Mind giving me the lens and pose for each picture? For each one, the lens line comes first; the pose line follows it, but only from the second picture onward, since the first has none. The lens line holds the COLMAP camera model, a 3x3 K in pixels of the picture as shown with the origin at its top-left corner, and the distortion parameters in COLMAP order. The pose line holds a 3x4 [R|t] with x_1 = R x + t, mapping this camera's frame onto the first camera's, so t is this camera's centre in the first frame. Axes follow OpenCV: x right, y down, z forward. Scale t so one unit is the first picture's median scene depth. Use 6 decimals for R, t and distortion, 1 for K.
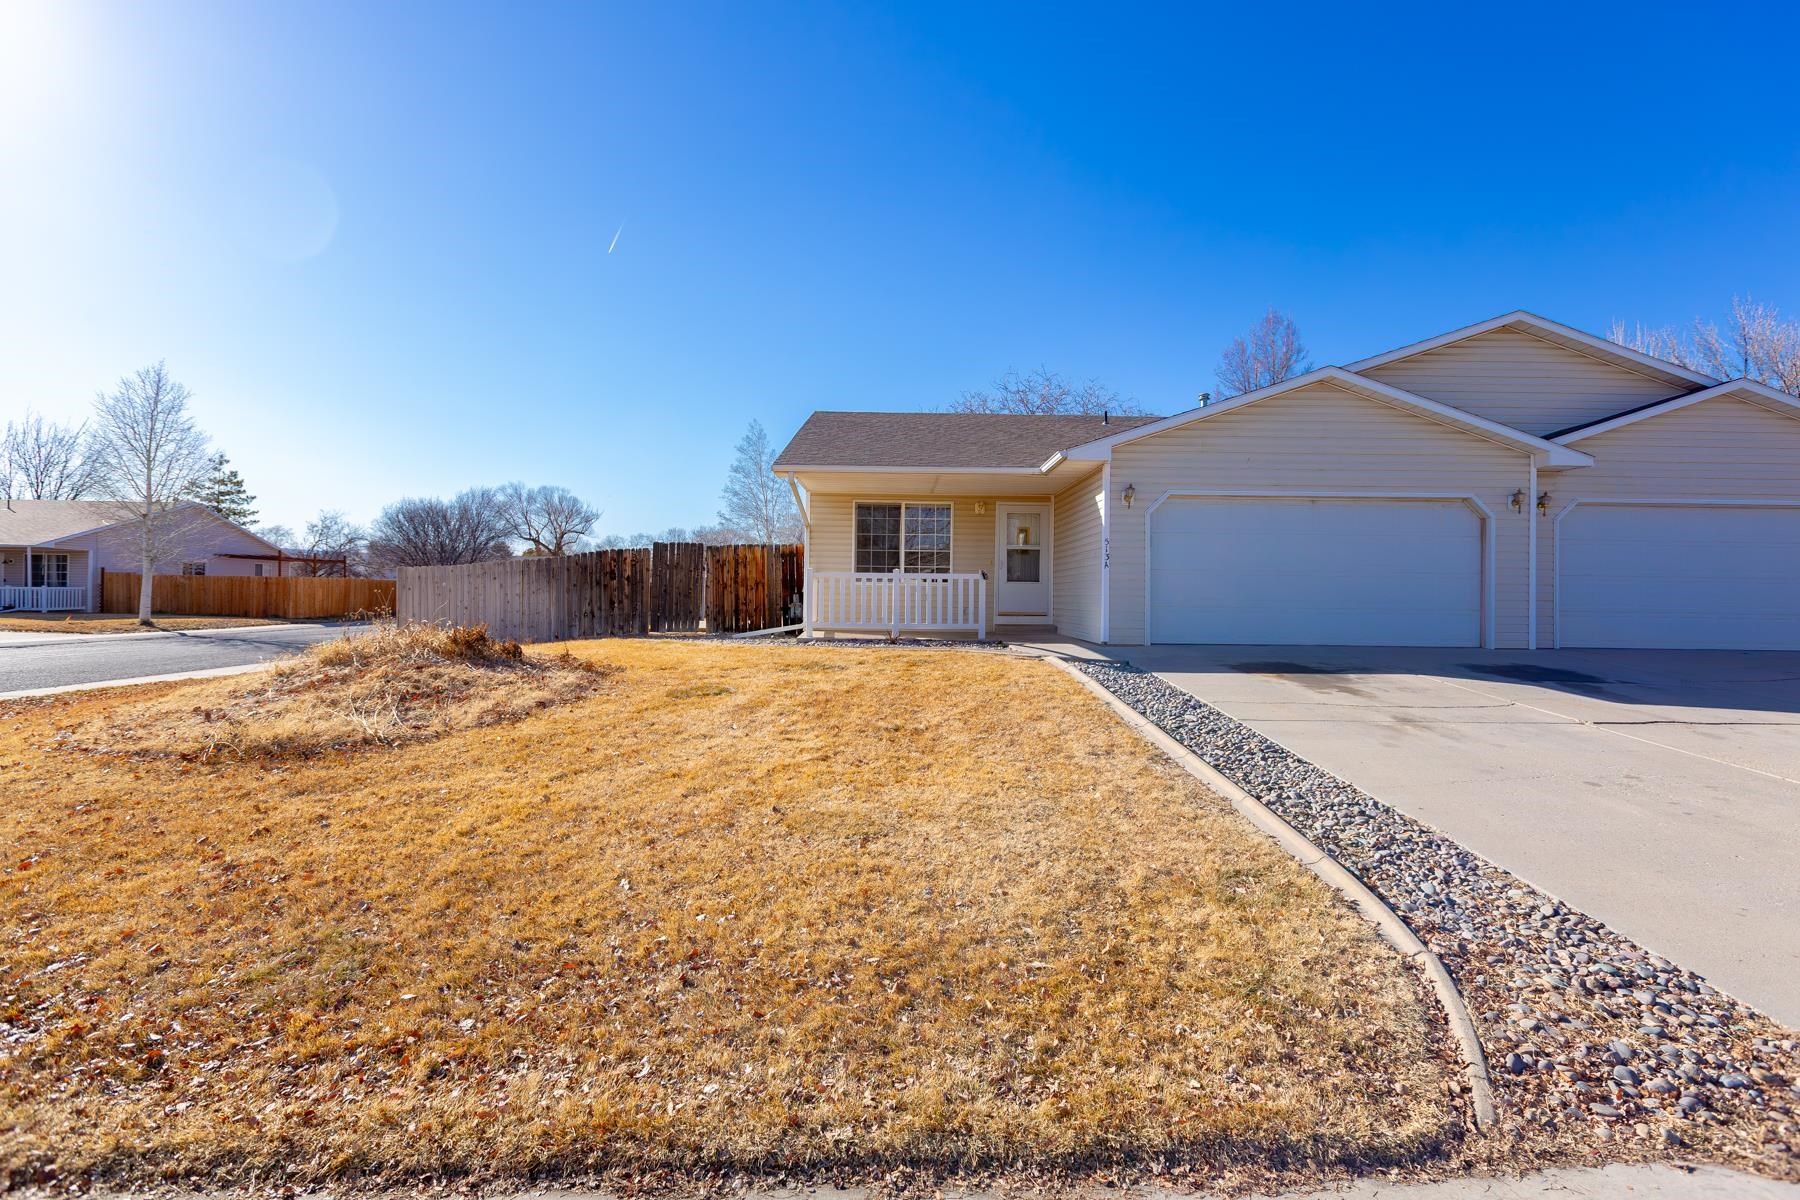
lens RADIAL K [[799.5, 0, 902.2], [0, 799.5, 591.5], [0, 0, 1]] dist [0.000480, -0.000578]
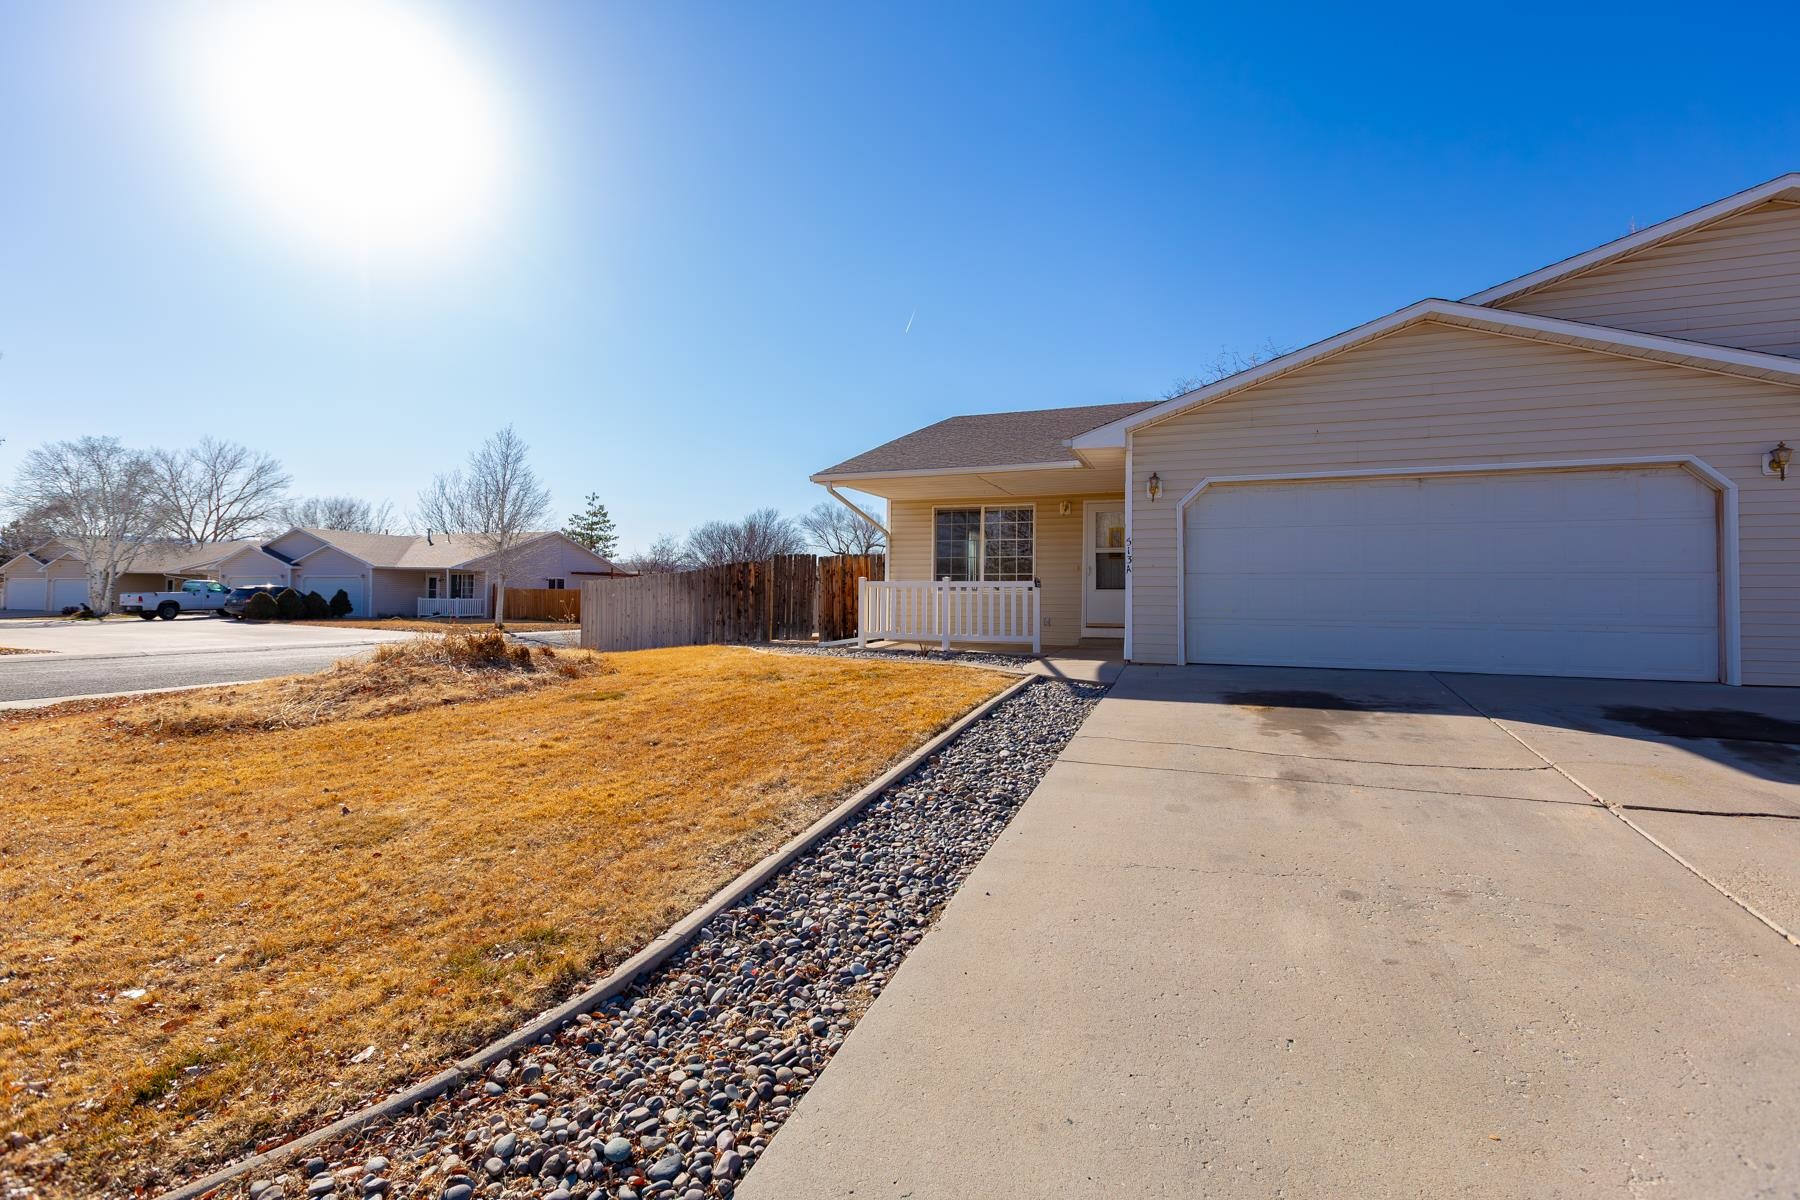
lens RADIAL K [[803.4, 0, 882.9], [0, 803.4, 589.7], [0, 0, 1]] dist [-0.002046, -0.000095]
pose [[0.922910, -0.007805, -0.384937, 0.256838], [0.002646, 0.999899, -0.013929, -0.000269], [0.385007, 0.011837, 0.922838, 0.082560]]
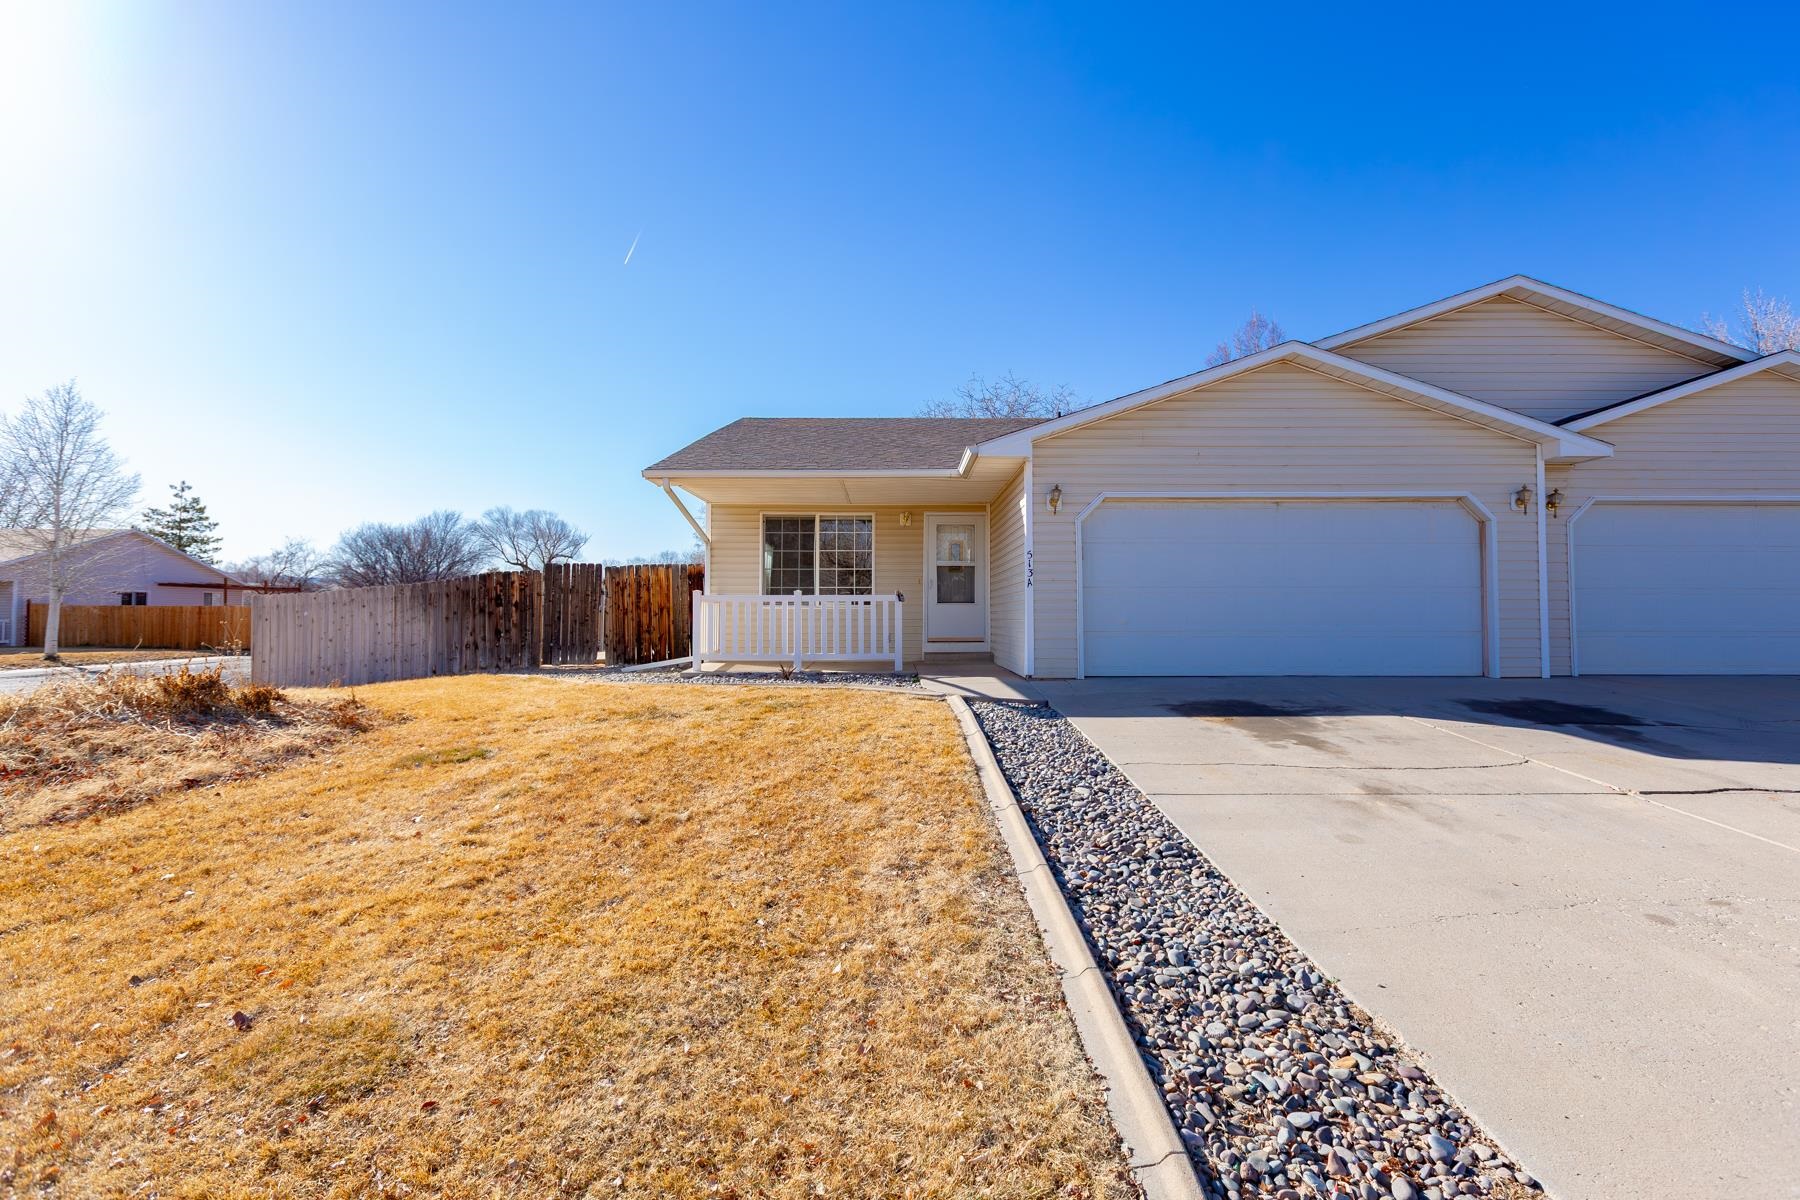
lens RADIAL K [[807.3, 0, 896.4], [0, 807.3, 594.0], [0, 0, 1]] dist [0.001797, -0.000438]
pose [[0.999919, -0.012386, -0.002898, 0.089130], [0.012317, 0.999668, -0.022642, -0.003067], [0.003177, 0.022604, 0.999739, 0.119248]]
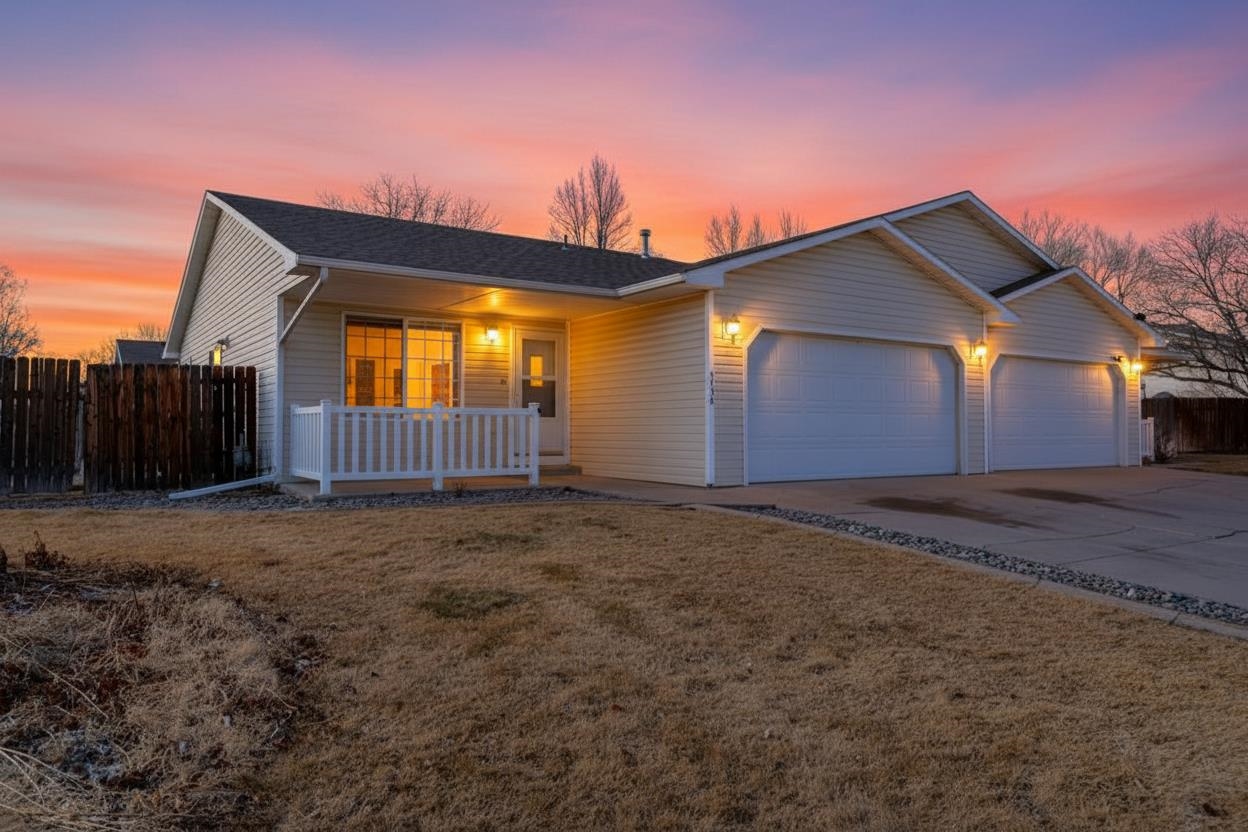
lens RADIAL K [[821.0, 0, 590.8], [0, 821.0, 416.4], [0, 0, 1]] dist [-0.002072, -0.001066]
pose [[0.858207, -0.003724, 0.513289, -0.261598], [0.005510, 0.999983, -0.001957, -0.009969], [-0.513273, 0.004508, 0.858213, 0.197221]]
